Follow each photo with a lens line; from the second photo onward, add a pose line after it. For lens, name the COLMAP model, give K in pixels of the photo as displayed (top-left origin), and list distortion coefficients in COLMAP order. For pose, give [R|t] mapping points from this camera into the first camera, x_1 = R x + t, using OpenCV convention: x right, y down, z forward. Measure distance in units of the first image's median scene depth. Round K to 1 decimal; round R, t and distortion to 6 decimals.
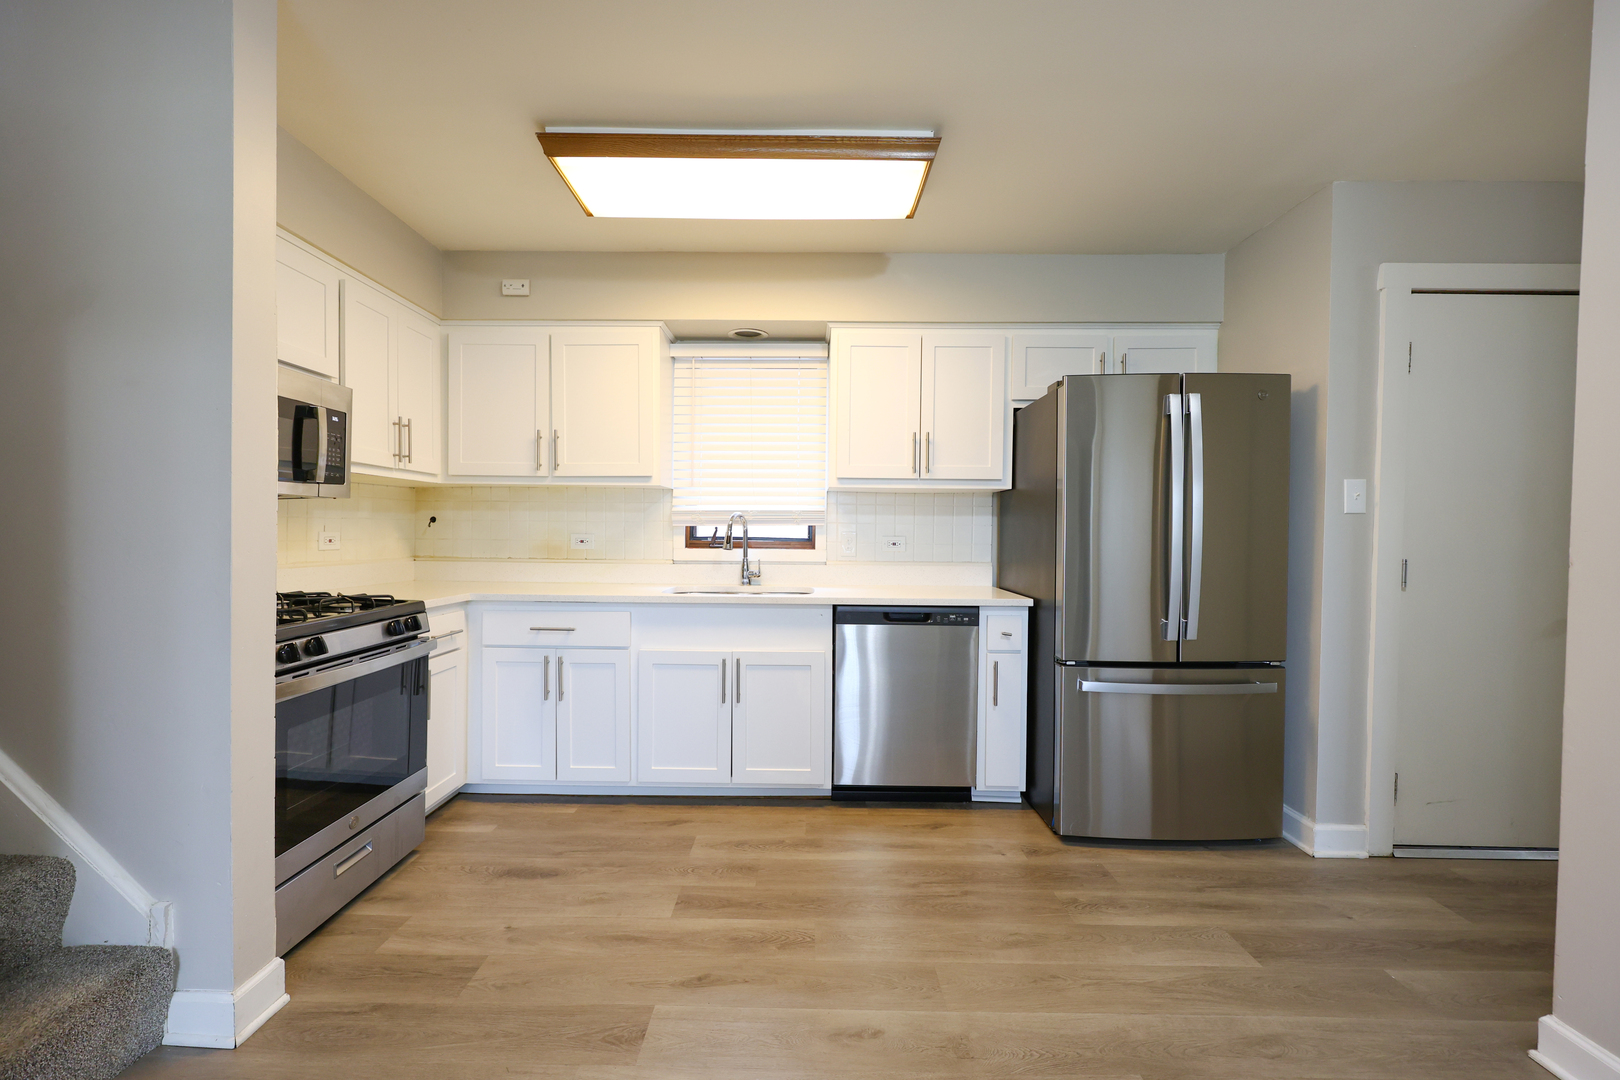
lens RADIAL K [[650.8, 0, 804.5], [0, 650.8, 542.1], [0, 0, 1]] dist [0.001440, 0.000347]
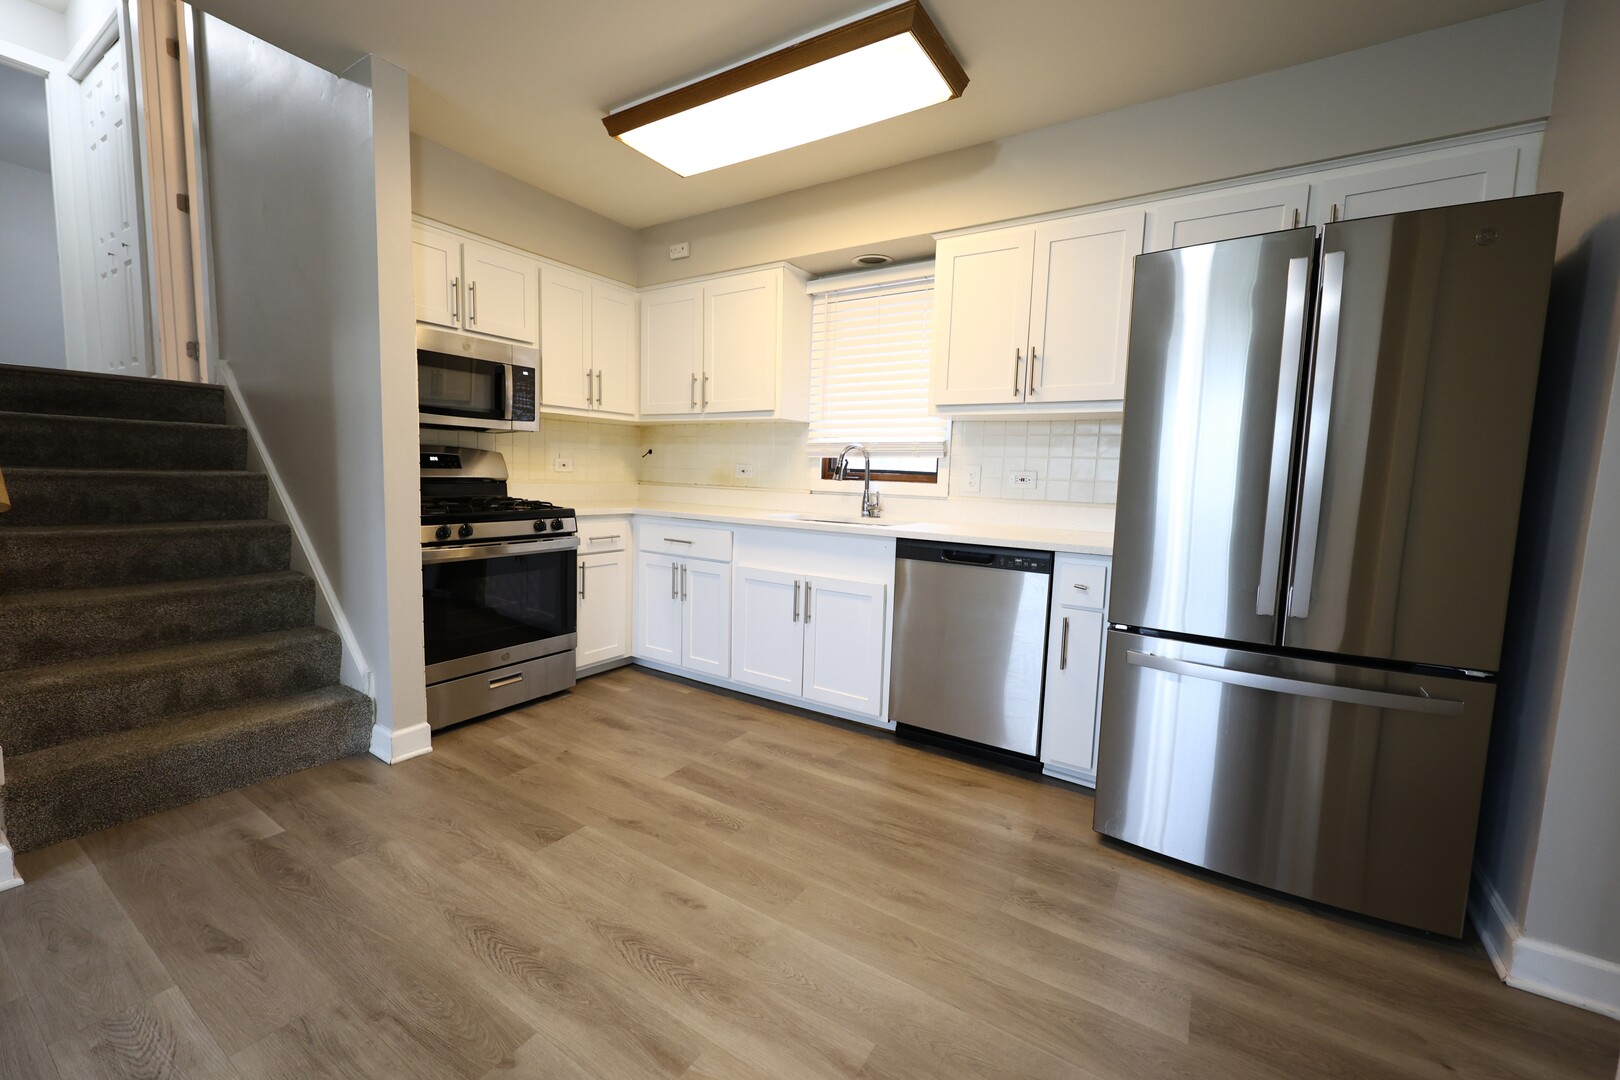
lens RADIAL K [[655.8, 0, 810.0], [0, 655.8, 540.0], [0, 0, 1]] dist [-0.001025, -0.000510]
pose [[0.841229, 0.072163, -0.535841, 0.497948], [-0.030983, 0.995858, 0.085475, 0.022592], [0.539790, -0.055302, 0.839981, 0.124649]]
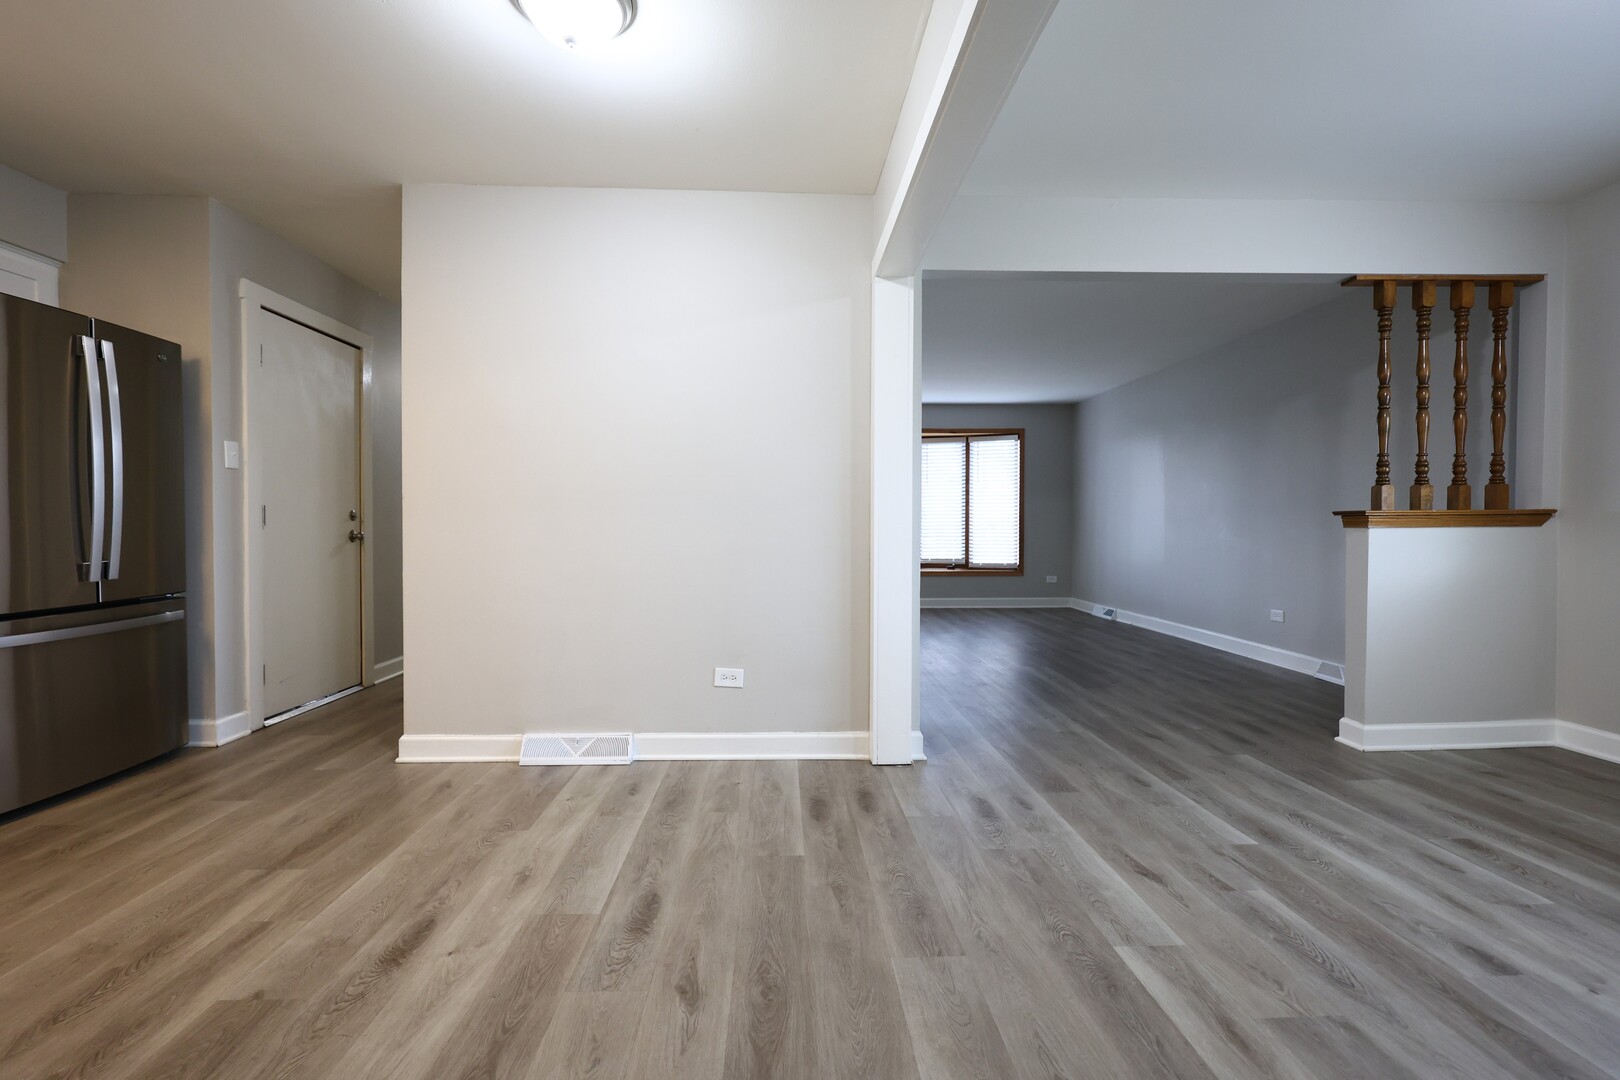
lens RADIAL K [[655.8, 0, 810.0], [0, 655.8, 540.0], [0, 0, 1]] dist [-0.001025, -0.000510]
pose [[-0.059061, -0.036102, 0.997601, -0.485037], [0.012146, 0.999246, 0.036881, 0.059695], [-0.998181, 0.014295, -0.058578, -0.047022]]
